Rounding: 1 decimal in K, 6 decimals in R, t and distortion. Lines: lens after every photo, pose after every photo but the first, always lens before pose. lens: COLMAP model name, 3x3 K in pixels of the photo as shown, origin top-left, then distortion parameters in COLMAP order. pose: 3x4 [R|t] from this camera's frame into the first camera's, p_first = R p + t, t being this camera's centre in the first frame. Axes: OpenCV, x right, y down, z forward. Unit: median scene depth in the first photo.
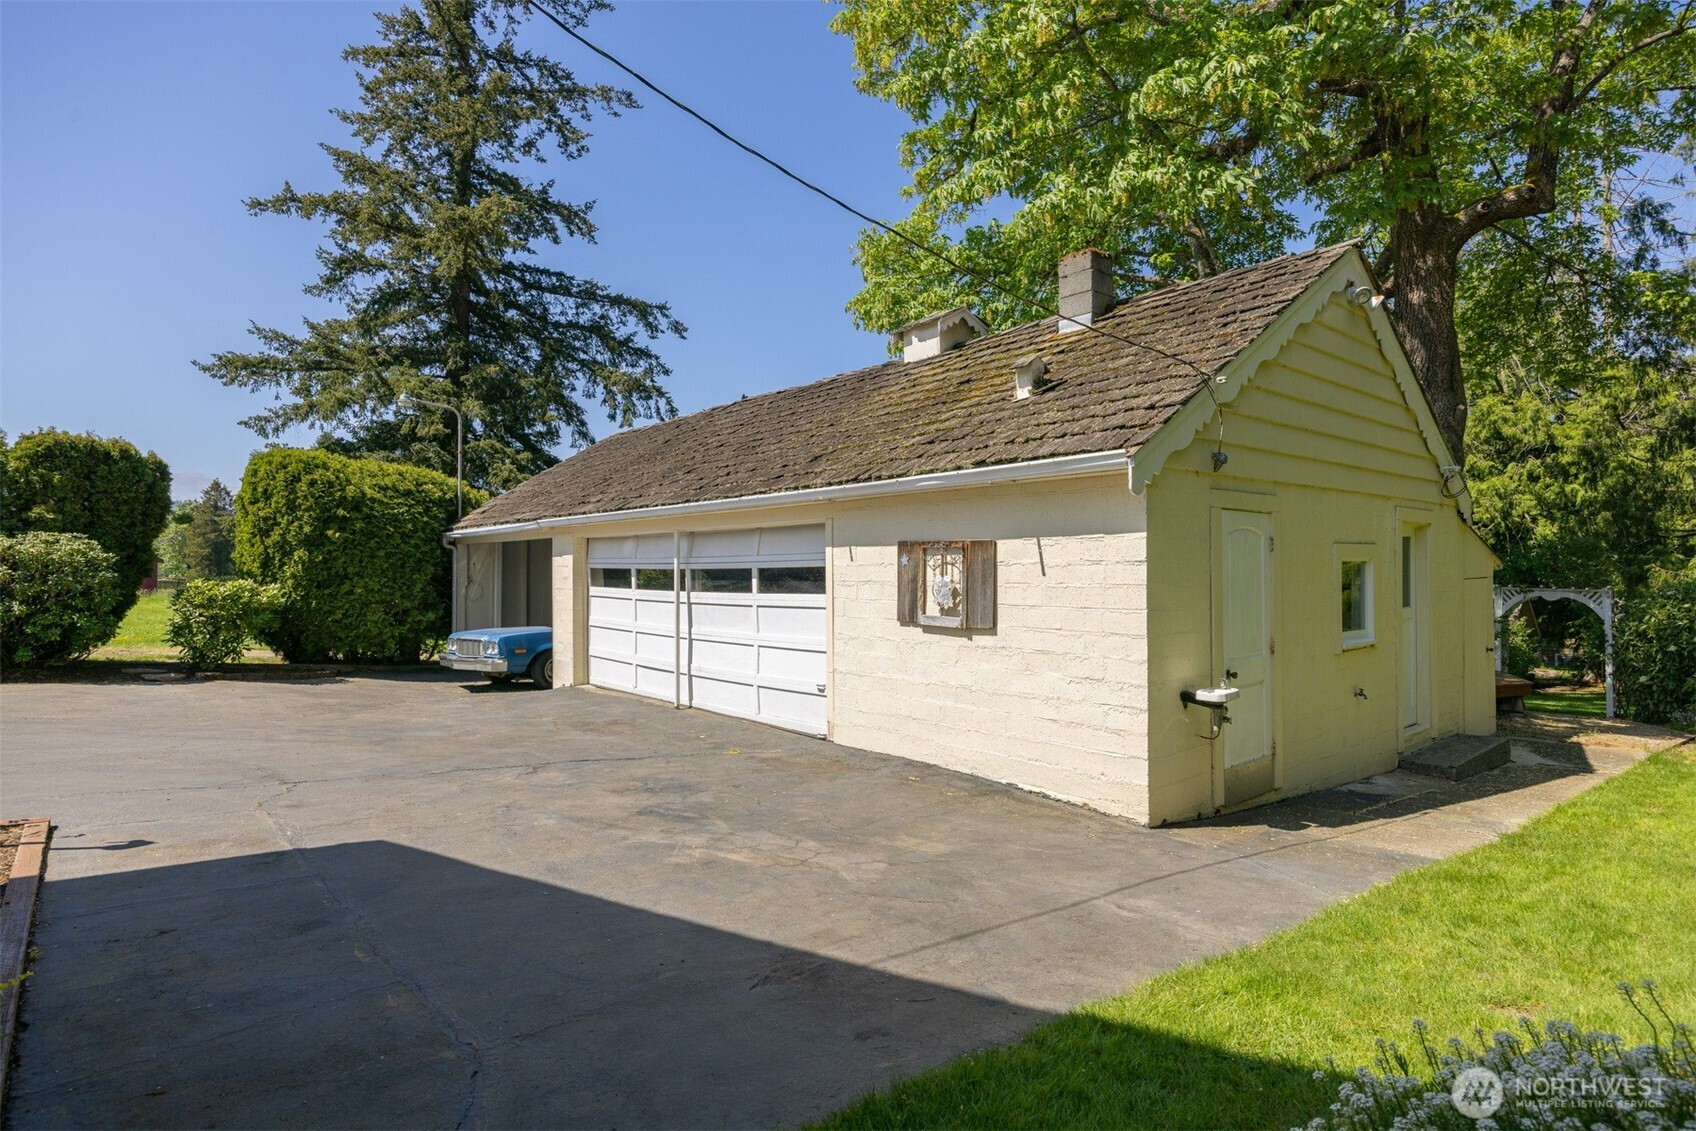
lens RADIAL K [[911.8, 0, 863.6], [0, 911.8, 569.0], [0, 0, 1]] dist [-0.011017, -0.000844]
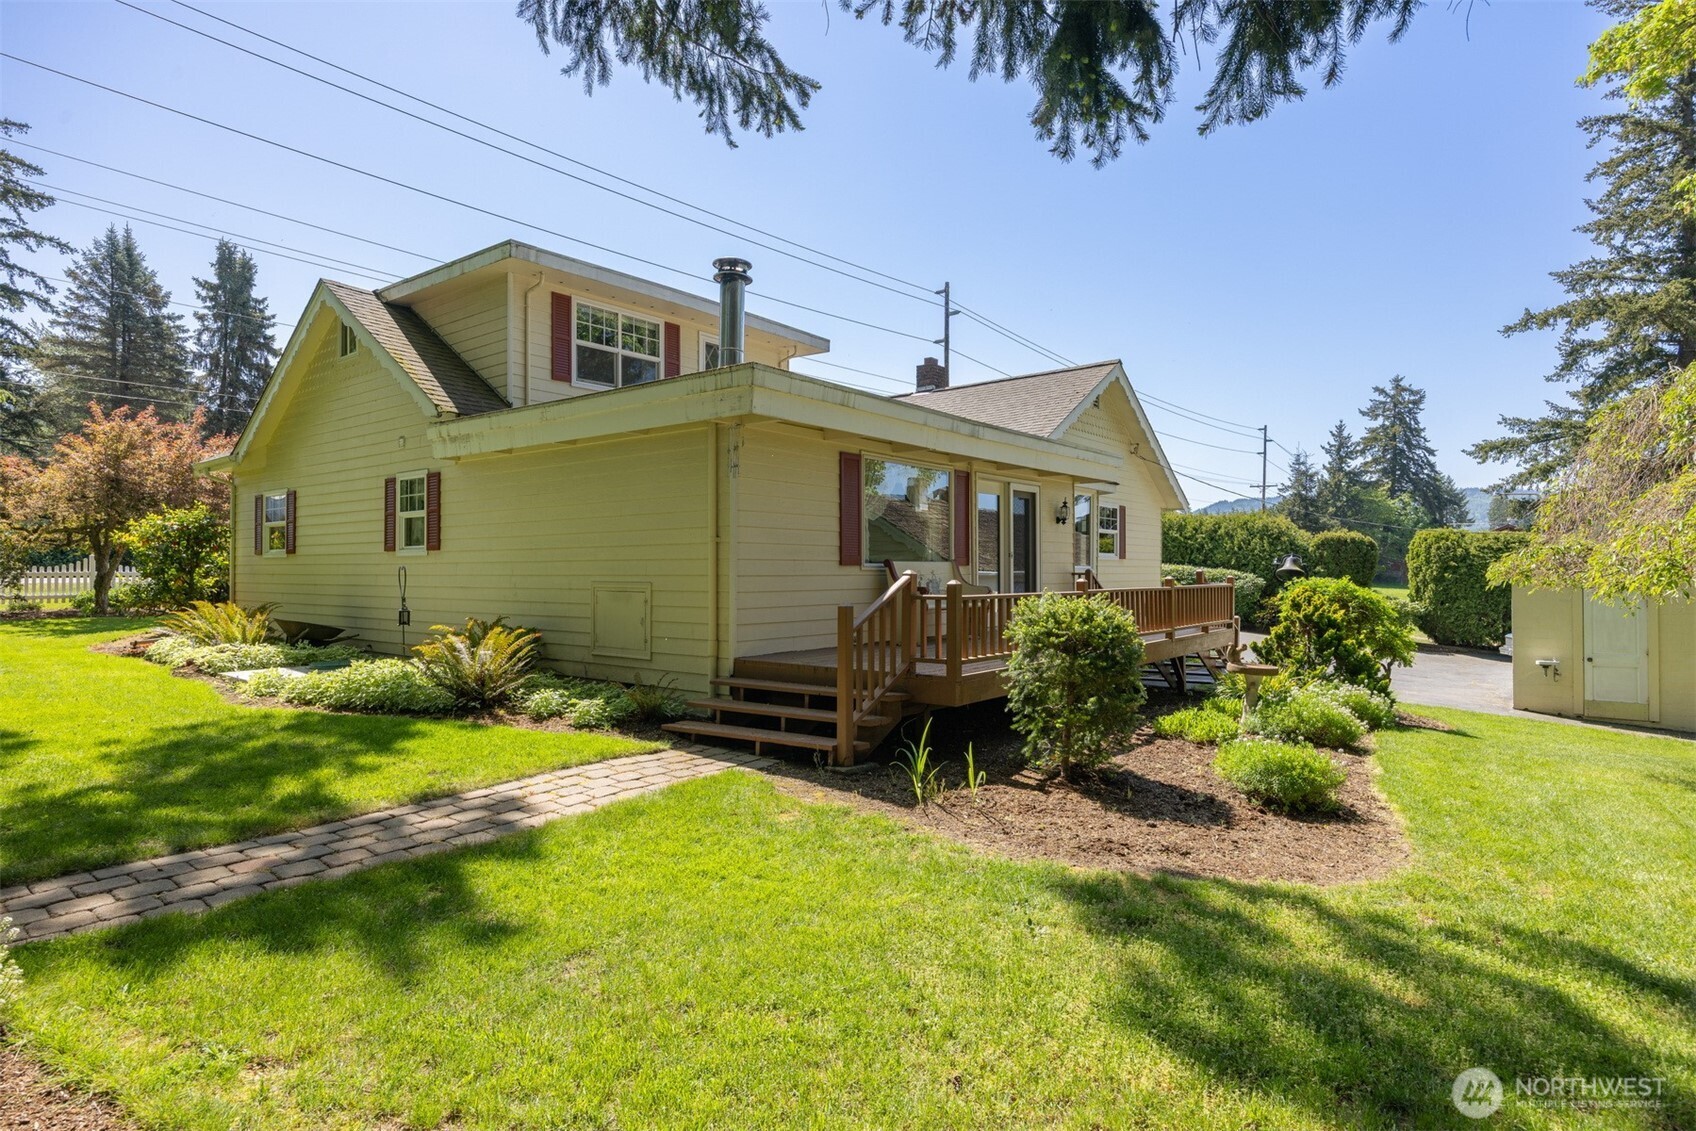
lens RADIAL K [[911.8, 0, 863.6], [0, 911.8, 569.0], [0, 0, 1]] dist [-0.011017, -0.000844]
pose [[0.213666, -0.003768, -0.976899, 0.553261], [0.001764, 0.999992, -0.003472, -0.027052], [0.976905, -0.000982, 0.213671, -0.319329]]
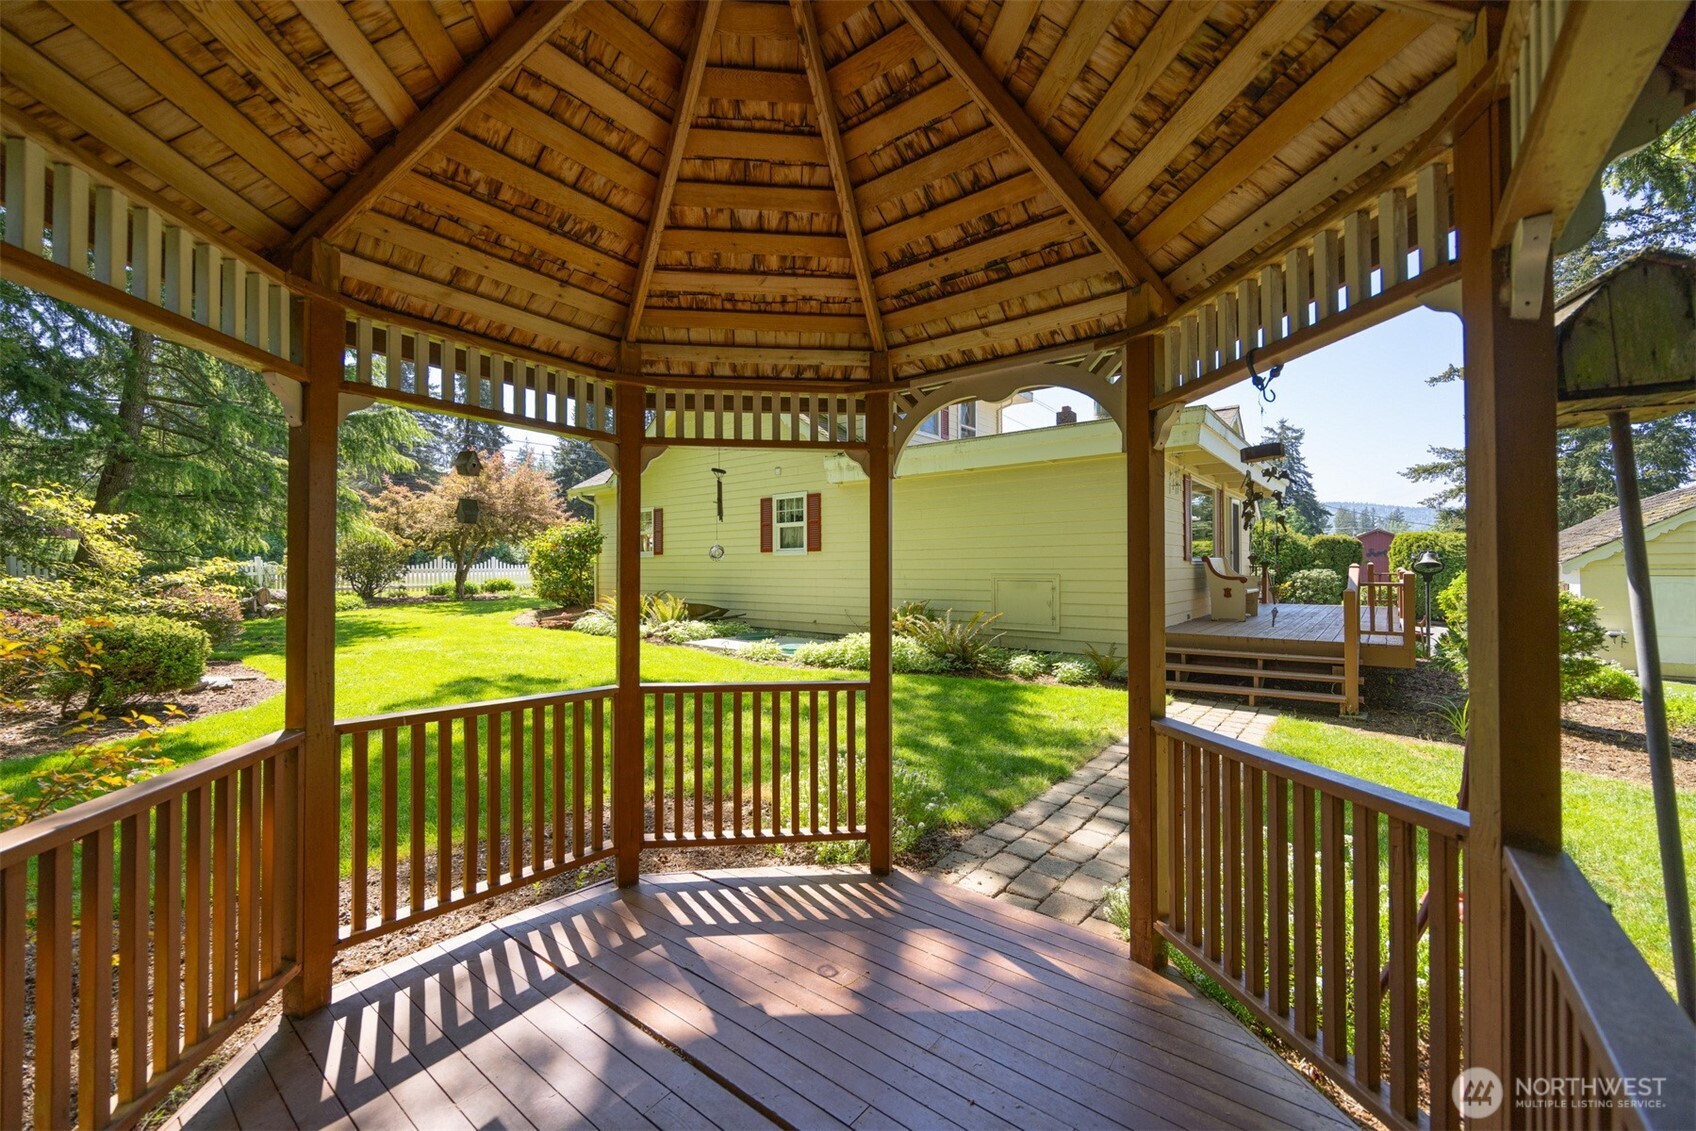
lens RADIAL K [[663.2, 0, 848.0], [0, 663.2, 565.5], [0, 0, 1]] dist [0.000043, -0.000061]
pose [[0.182438, -0.003544, -0.983211, 0.506741], [0.006372, 0.999977, -0.002422, -0.027437], [0.983197, -0.005823, 0.182456, -0.491761]]
